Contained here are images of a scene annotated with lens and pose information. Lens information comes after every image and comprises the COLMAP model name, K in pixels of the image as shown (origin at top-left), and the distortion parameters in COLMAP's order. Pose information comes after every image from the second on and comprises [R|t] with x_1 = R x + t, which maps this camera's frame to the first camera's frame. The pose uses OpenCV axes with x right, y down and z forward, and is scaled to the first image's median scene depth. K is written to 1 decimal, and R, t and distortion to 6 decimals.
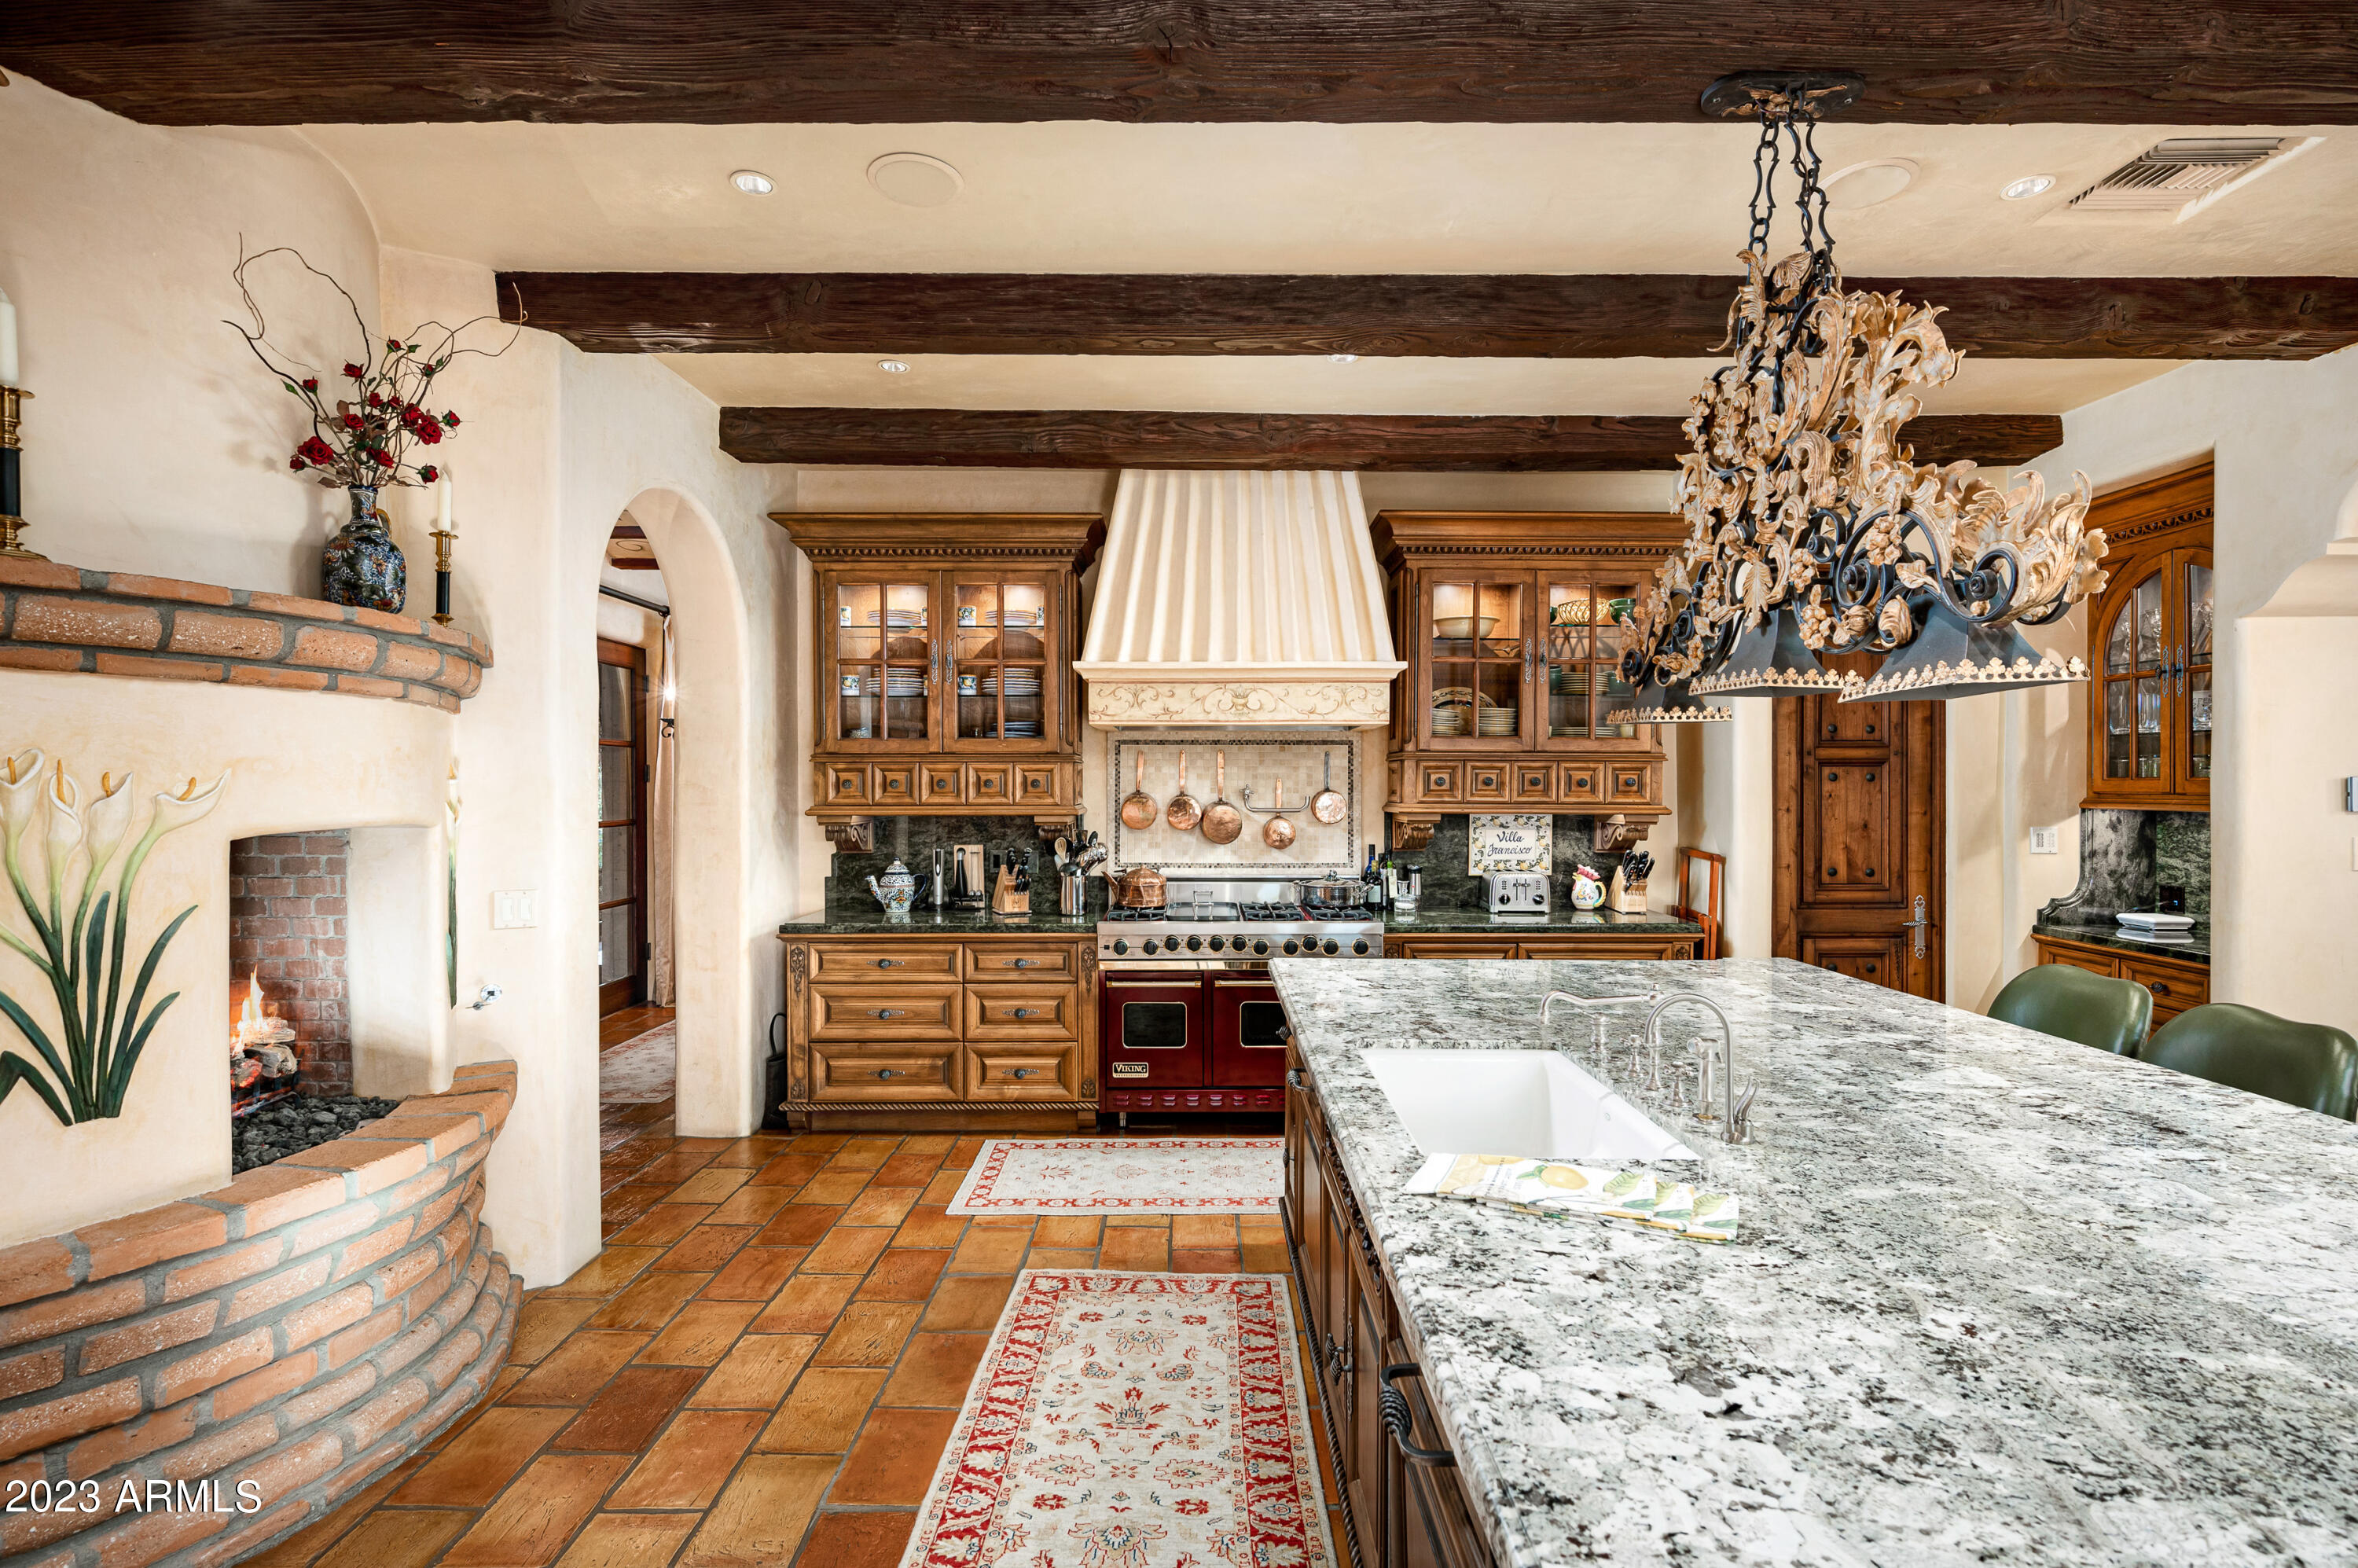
lens RADIAL K [[1106.7, 0, 1183.8], [0, 1106.7, 791.8], [0, 0, 1]] dist [0.001574, -0.011426]
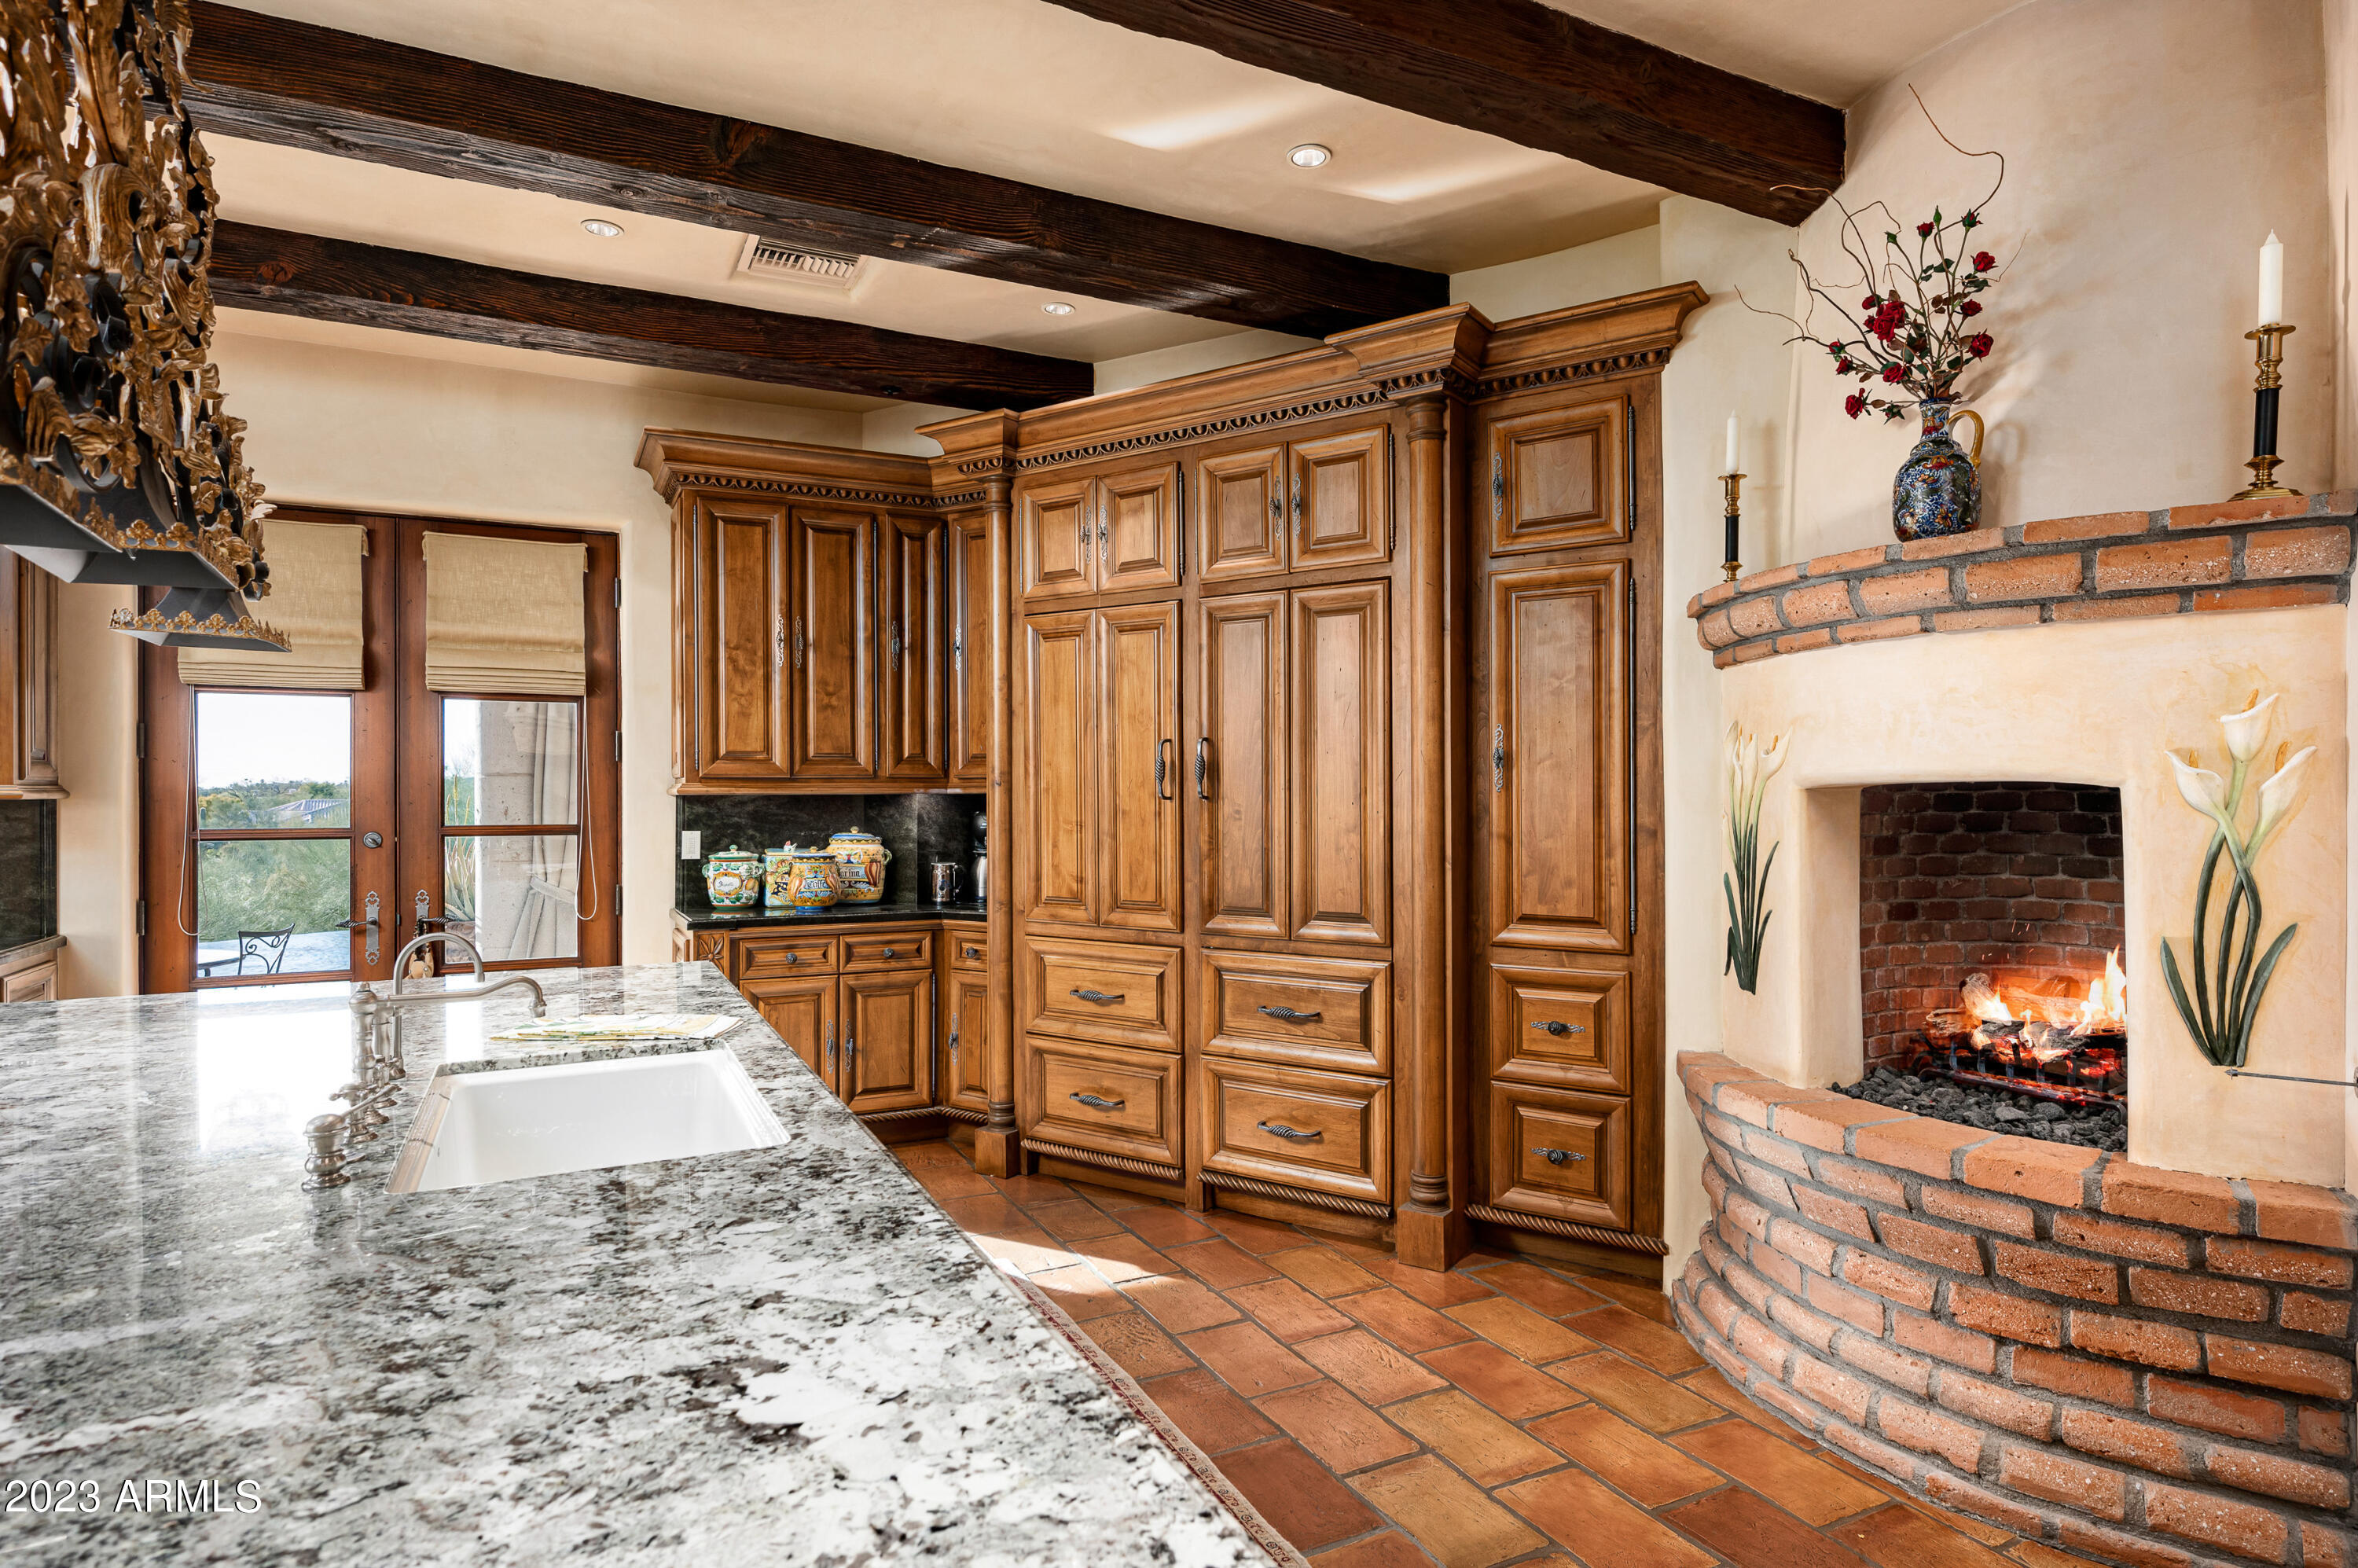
lens RADIAL K [[1264.3, 0, 1179.0], [0, 1264.3, 784.0], [0, 0, 1]] dist [0.000071, 0.000204]
pose [[-0.892909, 0.002784, -0.450228, 0.131423], [0.003289, 0.999995, -0.000339, 0.014977], [0.450225, -0.001784, -0.892914, 0.846485]]
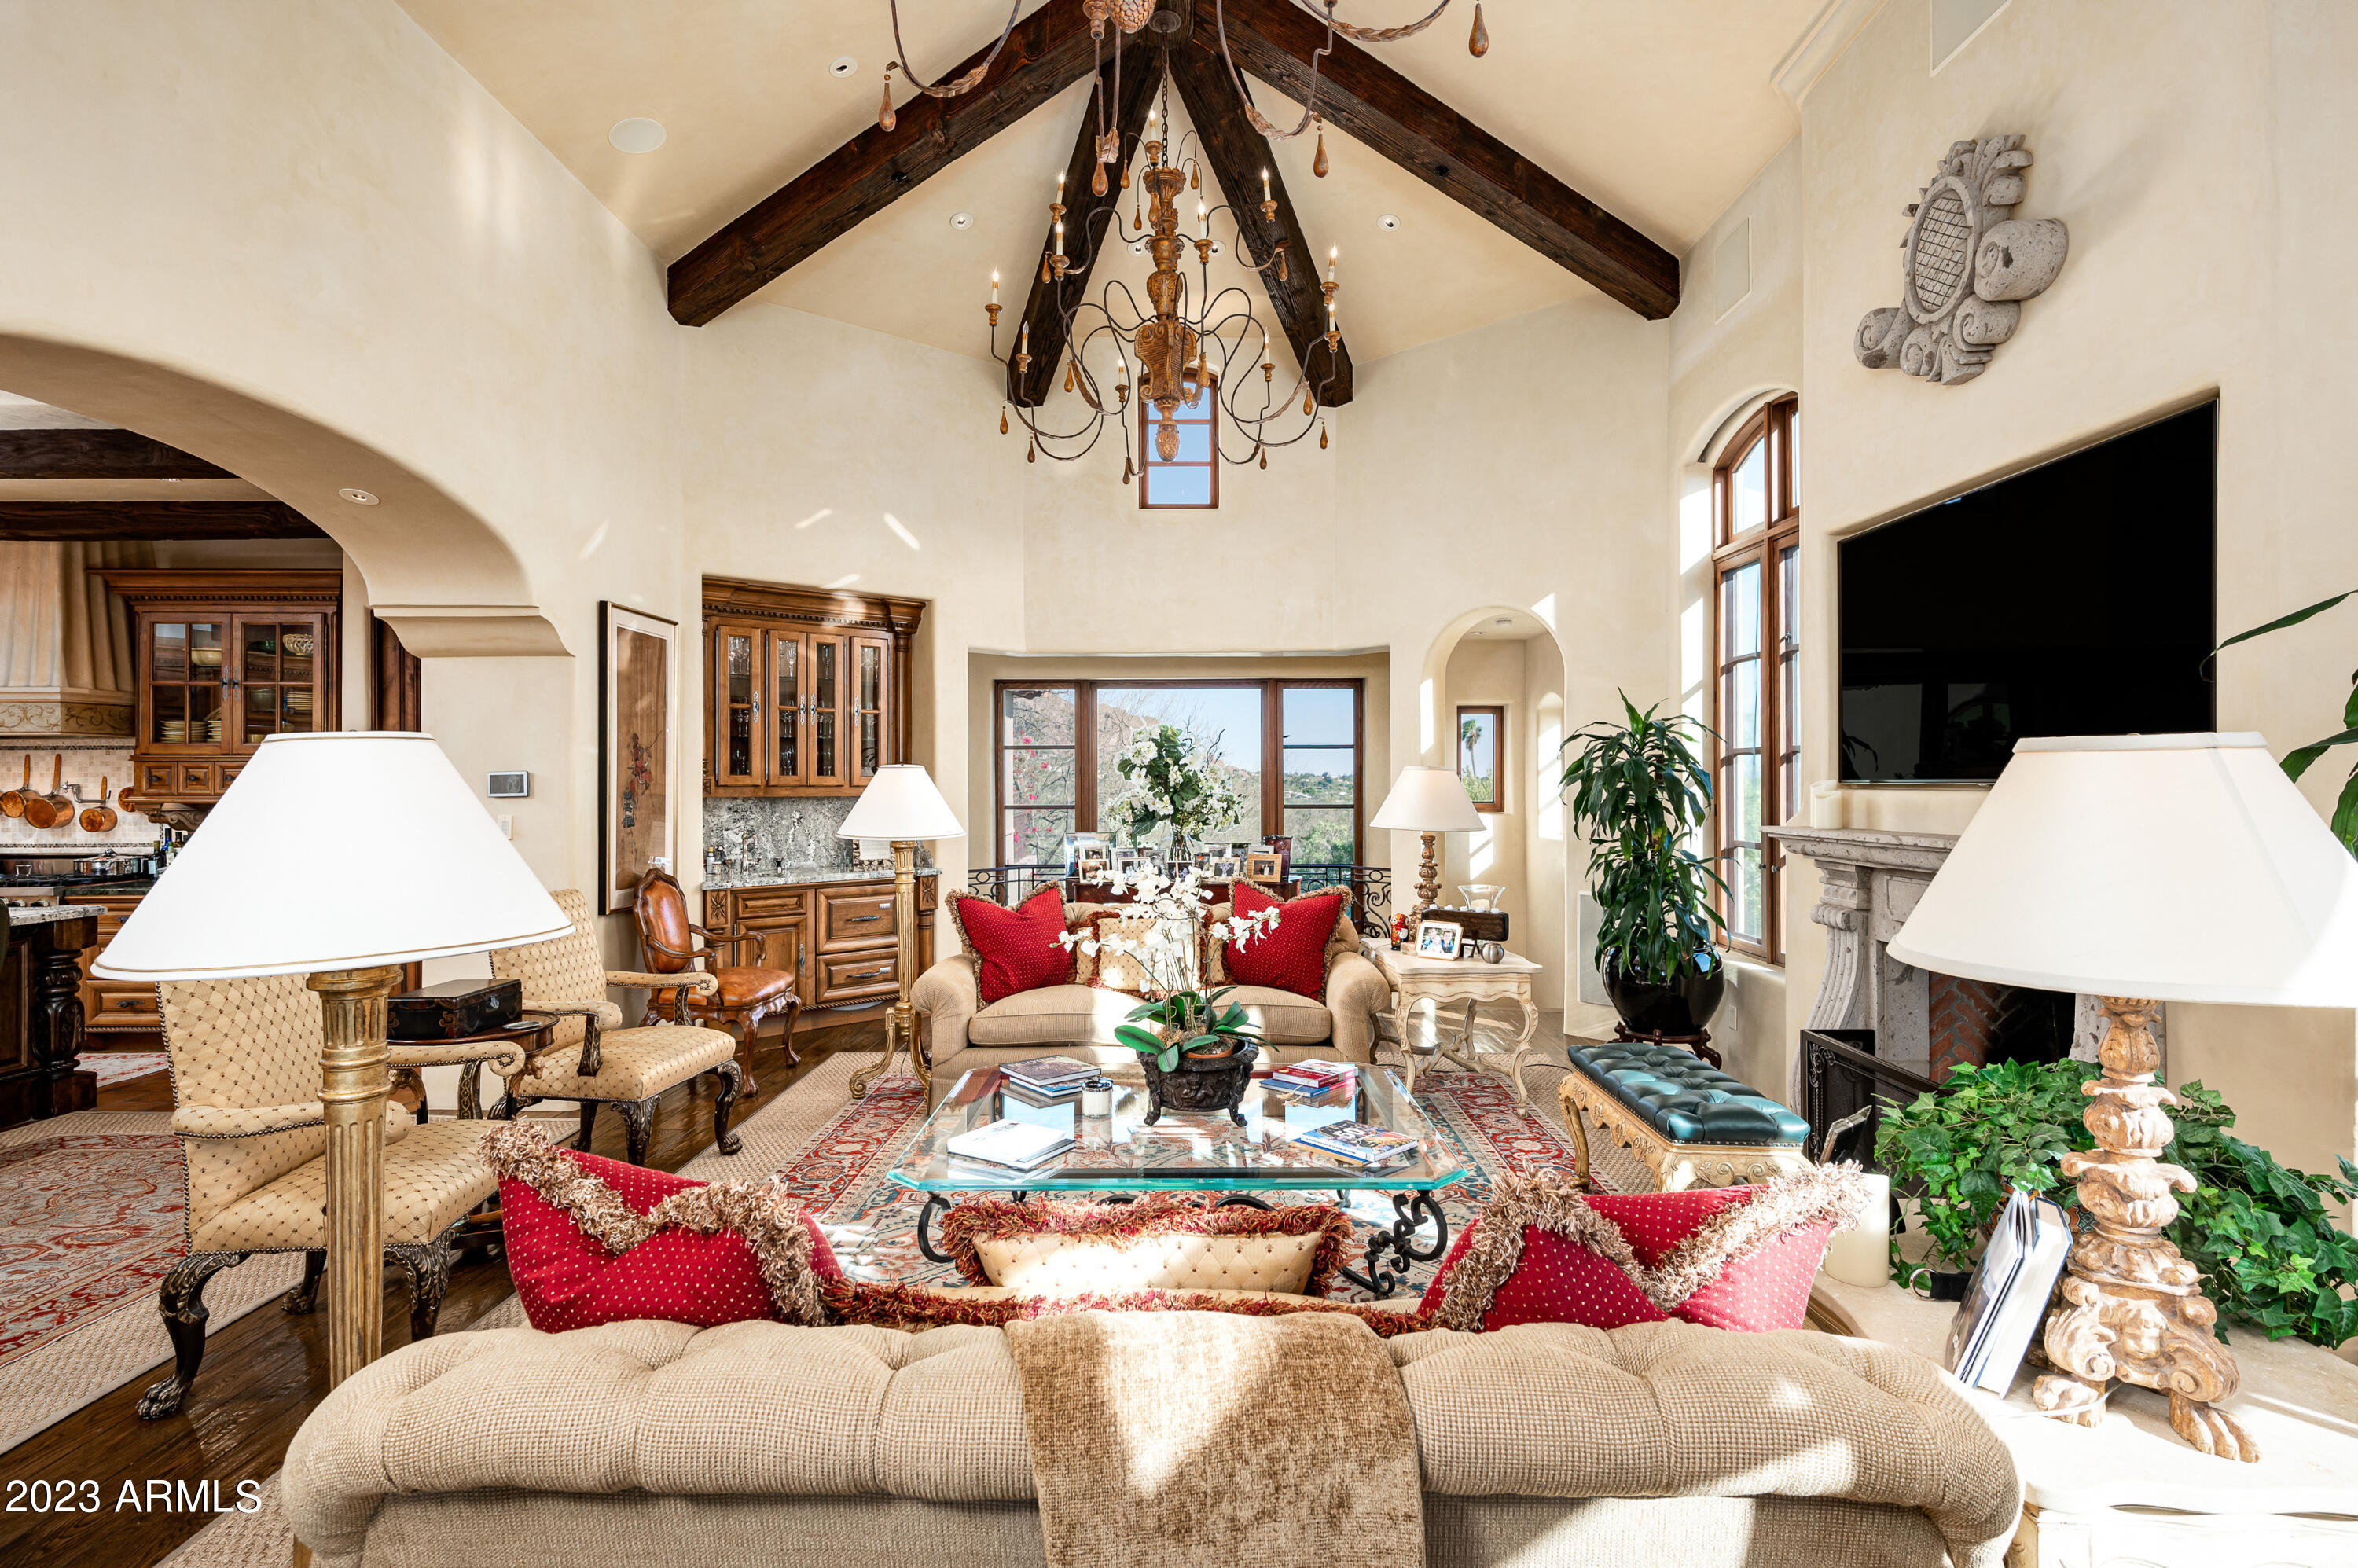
lens RADIAL K [[1133.2, 0, 1179.0], [0, 1133.2, 784.0], [0, 0, 1]] dist [0.001225, 0.000217]
pose [[0.999965, -0.003488, 0.007617, 1.401572], [0.003485, 0.999994, 0.000396, 0.000711], [-0.007618, -0.000369, 0.999971, -0.320733]]
